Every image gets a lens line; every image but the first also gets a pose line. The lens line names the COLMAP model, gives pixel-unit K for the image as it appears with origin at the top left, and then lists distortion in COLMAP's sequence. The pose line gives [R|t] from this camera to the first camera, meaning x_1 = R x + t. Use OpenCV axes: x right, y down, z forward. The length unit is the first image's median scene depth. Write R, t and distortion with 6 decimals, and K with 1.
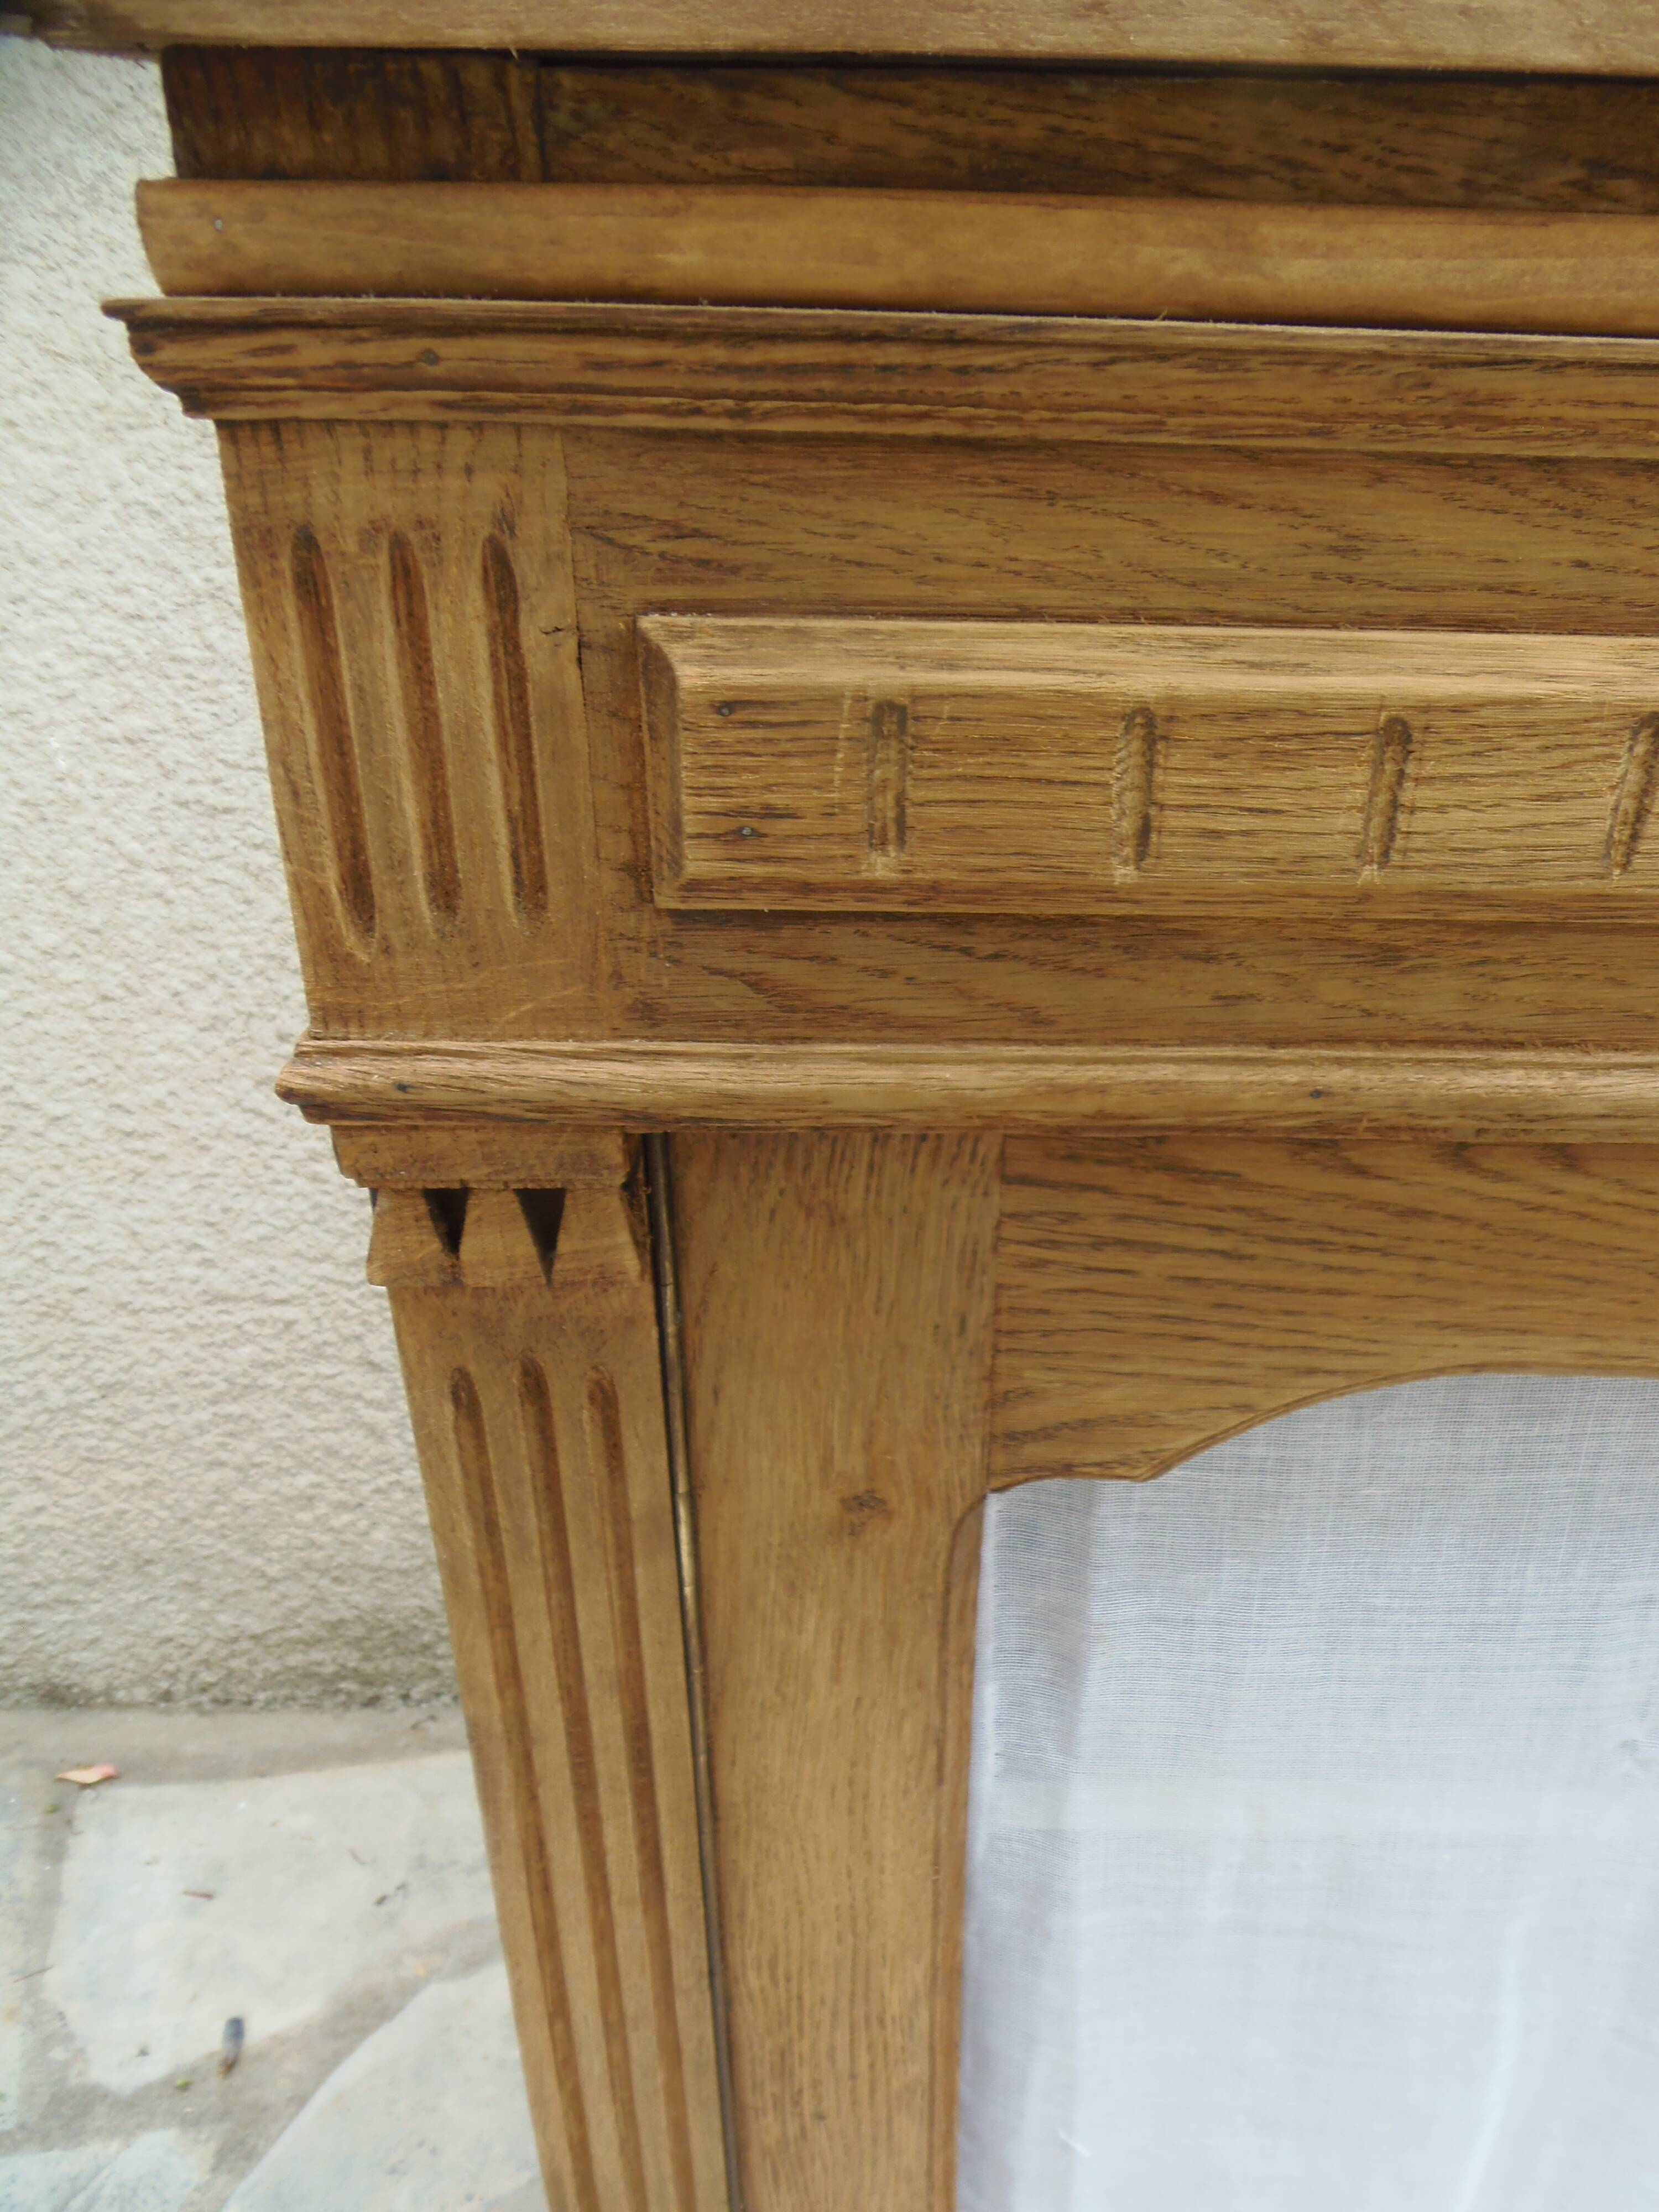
lens RADIAL K [[1616.8, 0, 947.9], [0, 1616.8, 1145.1], [0, 0, 1]] dist [-0.028731, 0.001006]
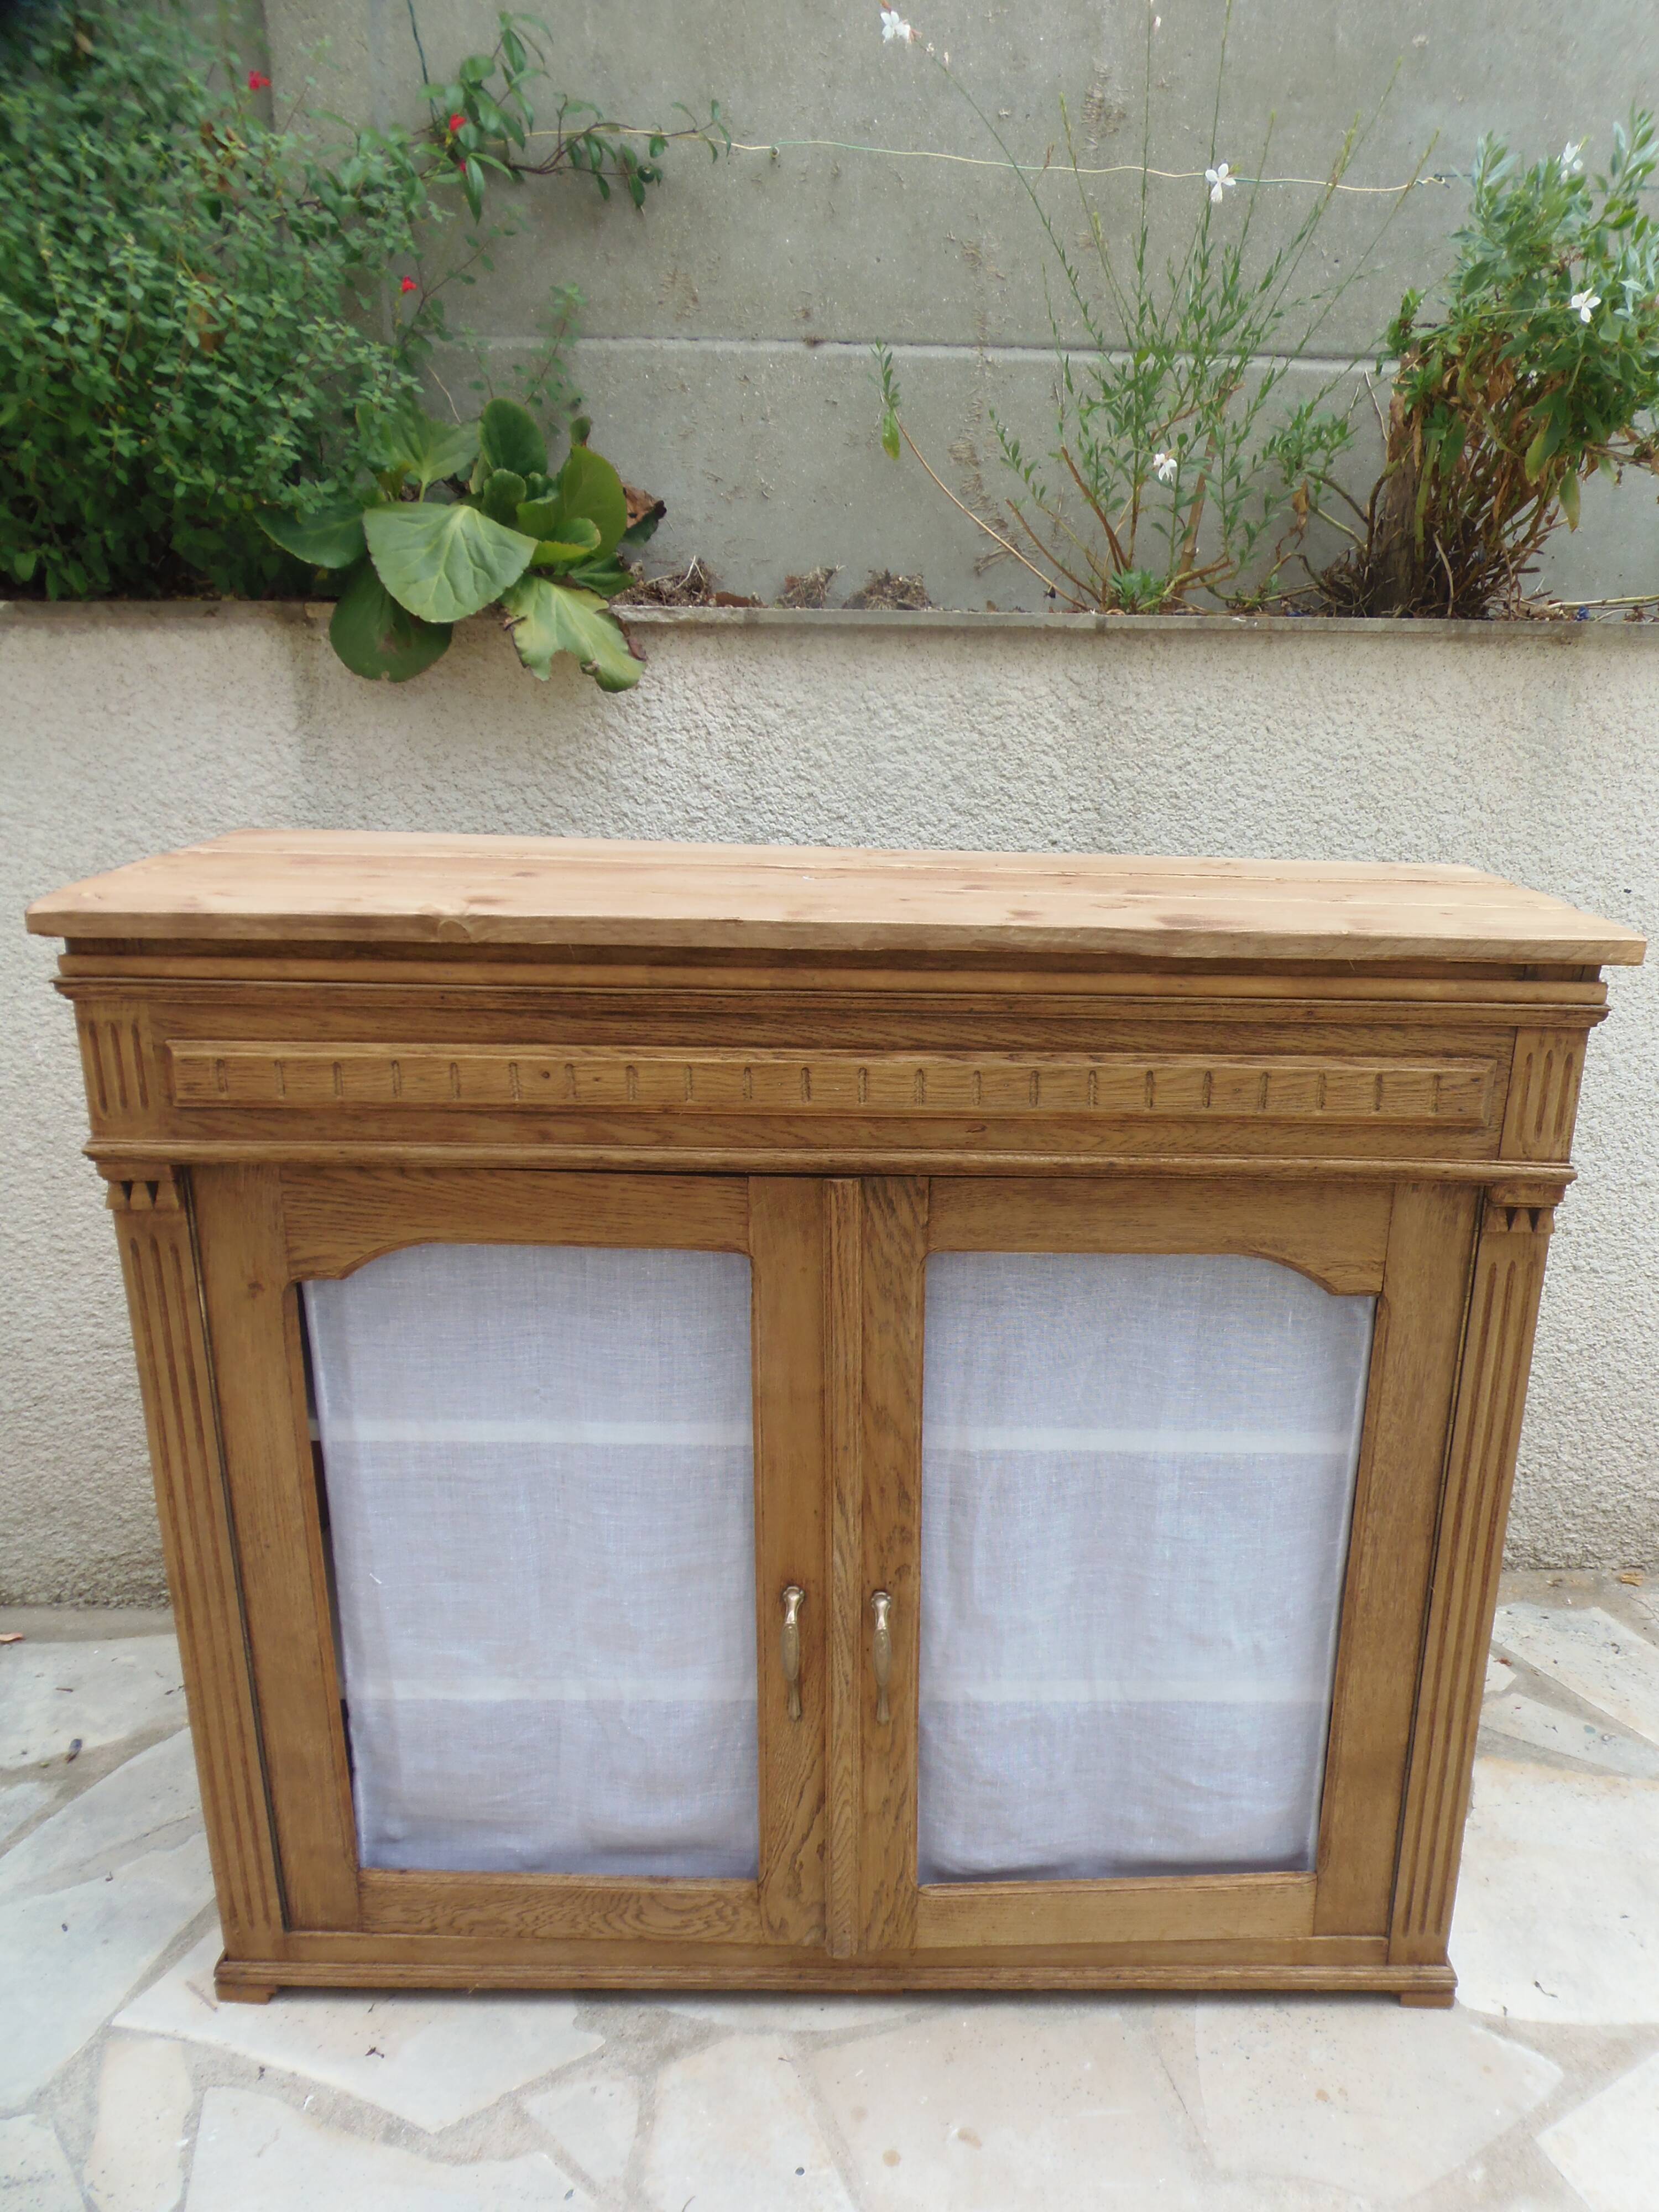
lens RADIAL K [[1616.8, 0, 943.8], [0, 1616.8, 1142.7], [0, 0, 1]] dist [-0.028731, 0.001006]
pose [[0.999920, -0.001363, 0.012614, 1.358098], [0.003403, 0.986588, -0.163196, 0.487649], [-0.012222, 0.163226, 0.986513, -2.399239]]
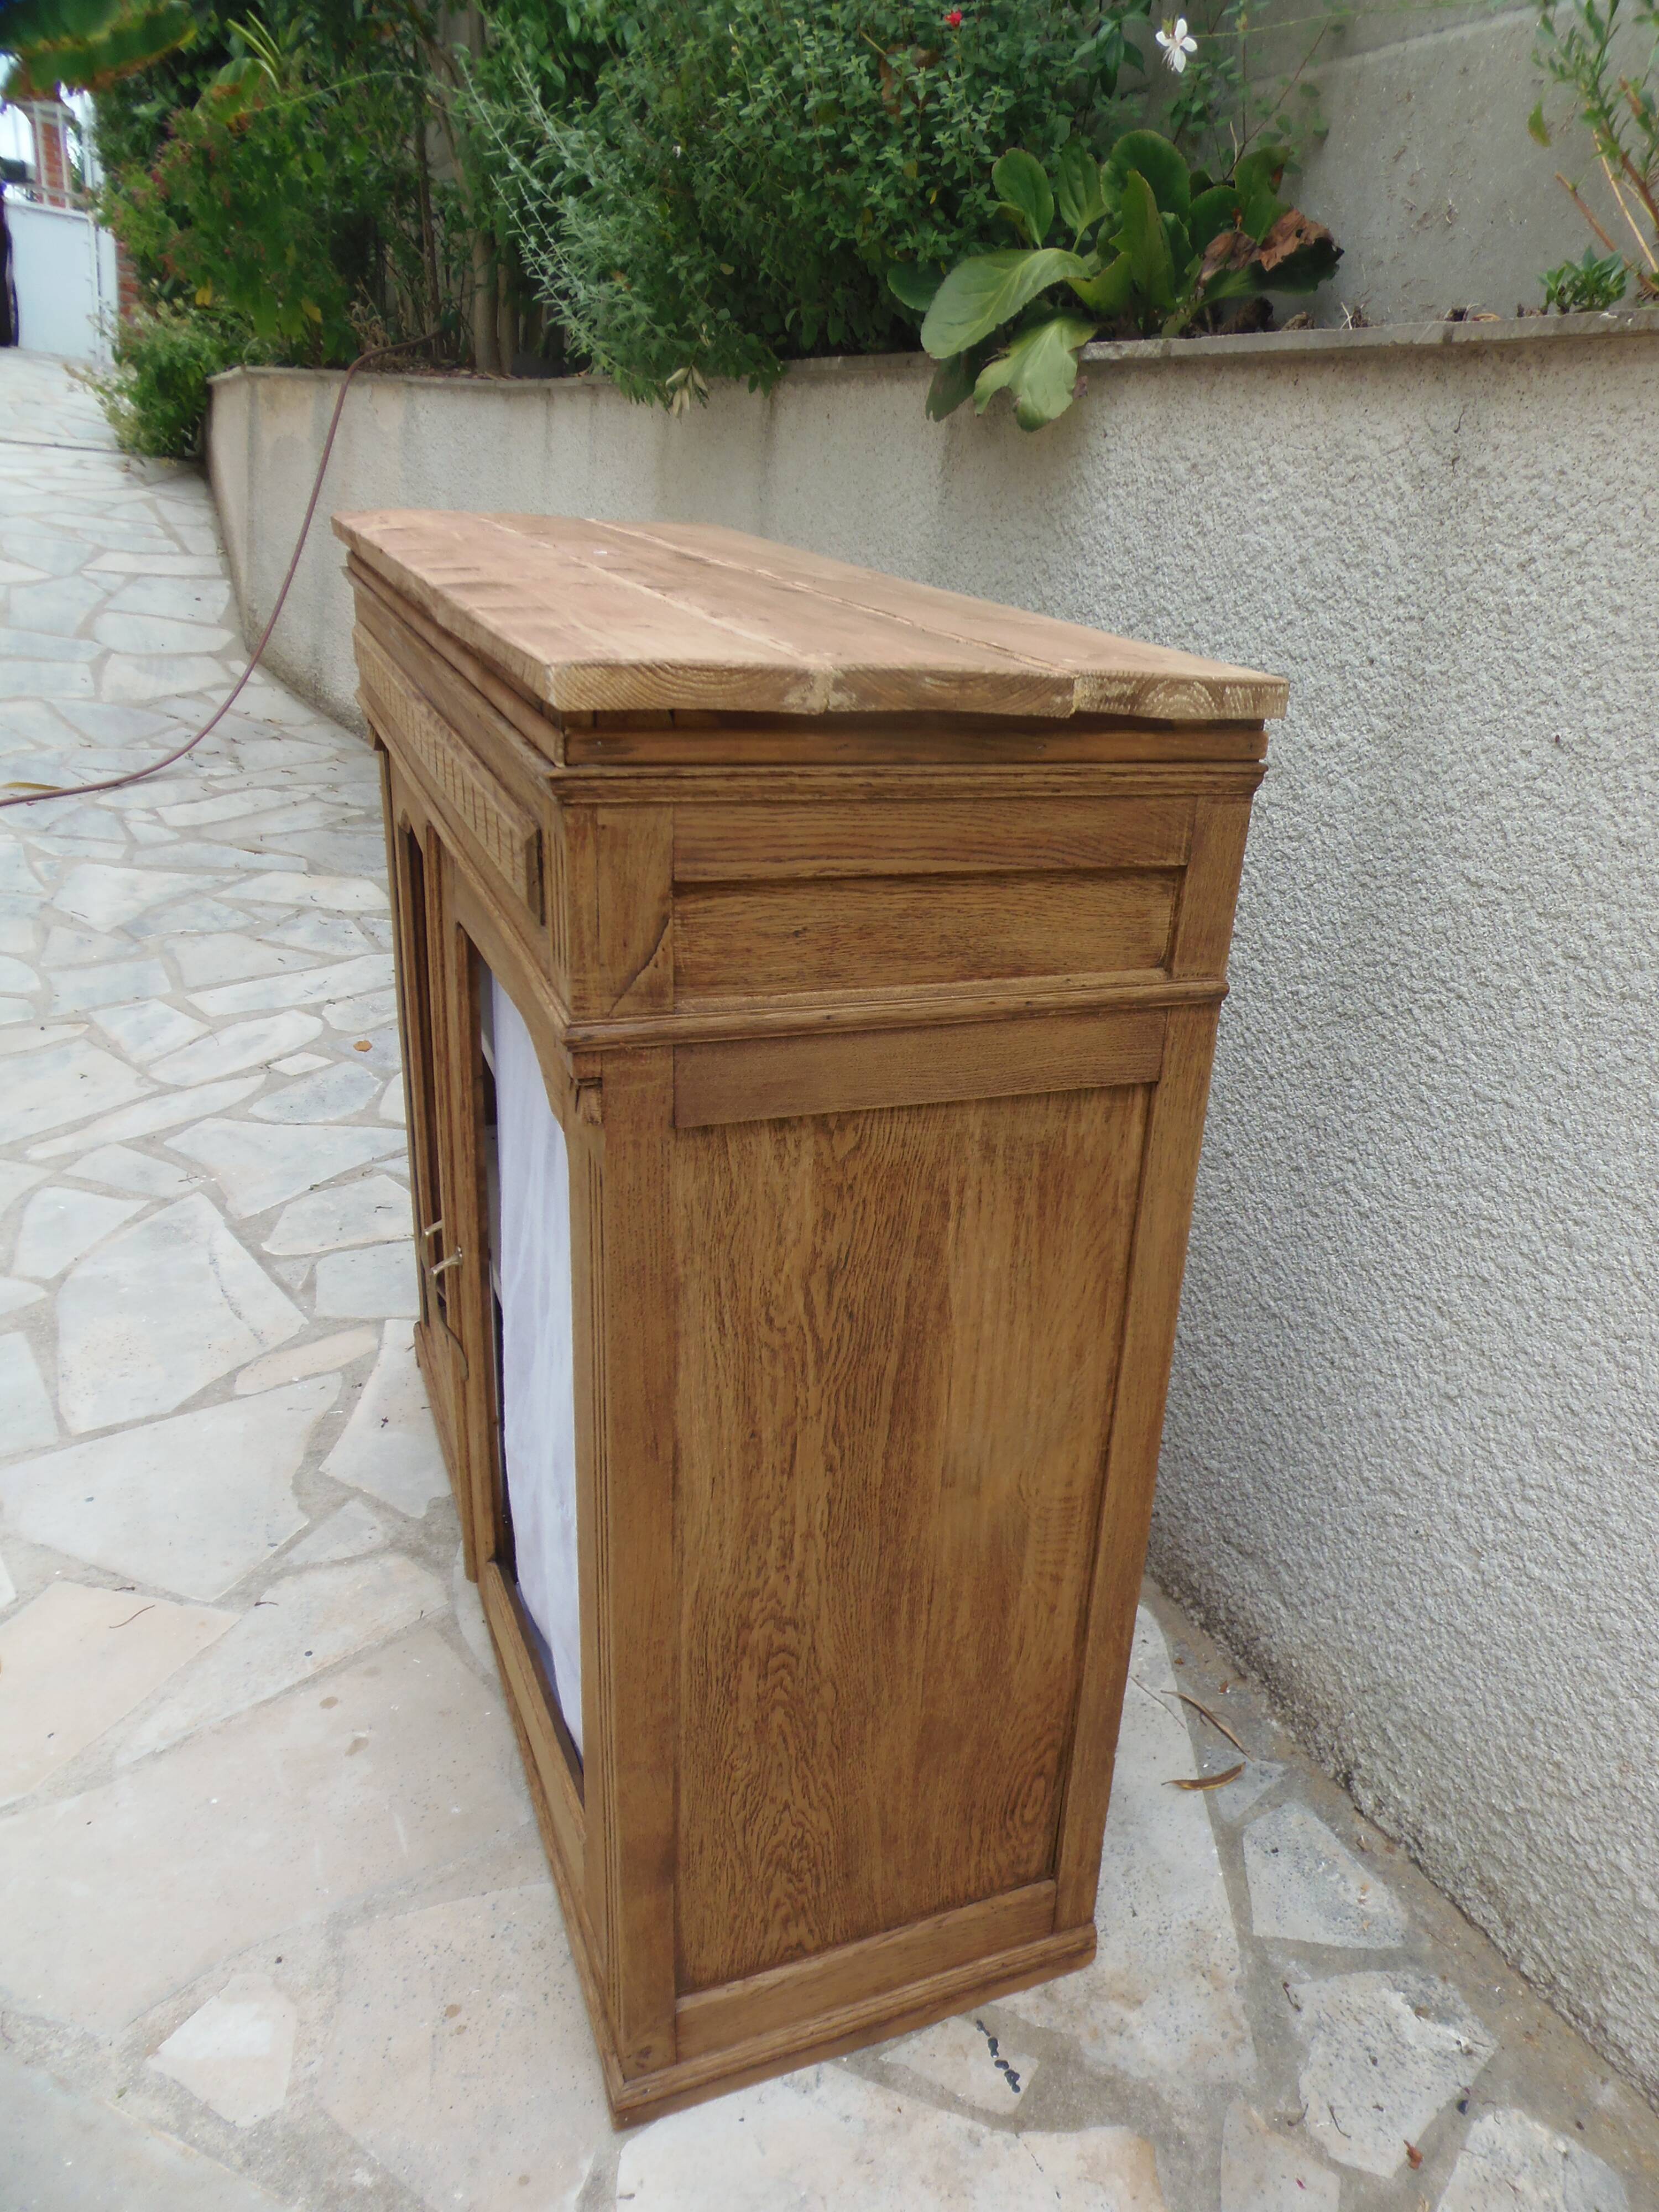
lens RADIAL K [[1616.8, 0, 957.4], [0, 1616.8, 1140.5], [0, 0, 1]] dist [-0.028731, 0.001006]
pose [[0.407323, 0.363723, -0.837731, 4.797287], [-0.466267, 0.871541, 0.151693, -0.441202], [0.785292, 0.328819, 0.524591, 0.163538]]
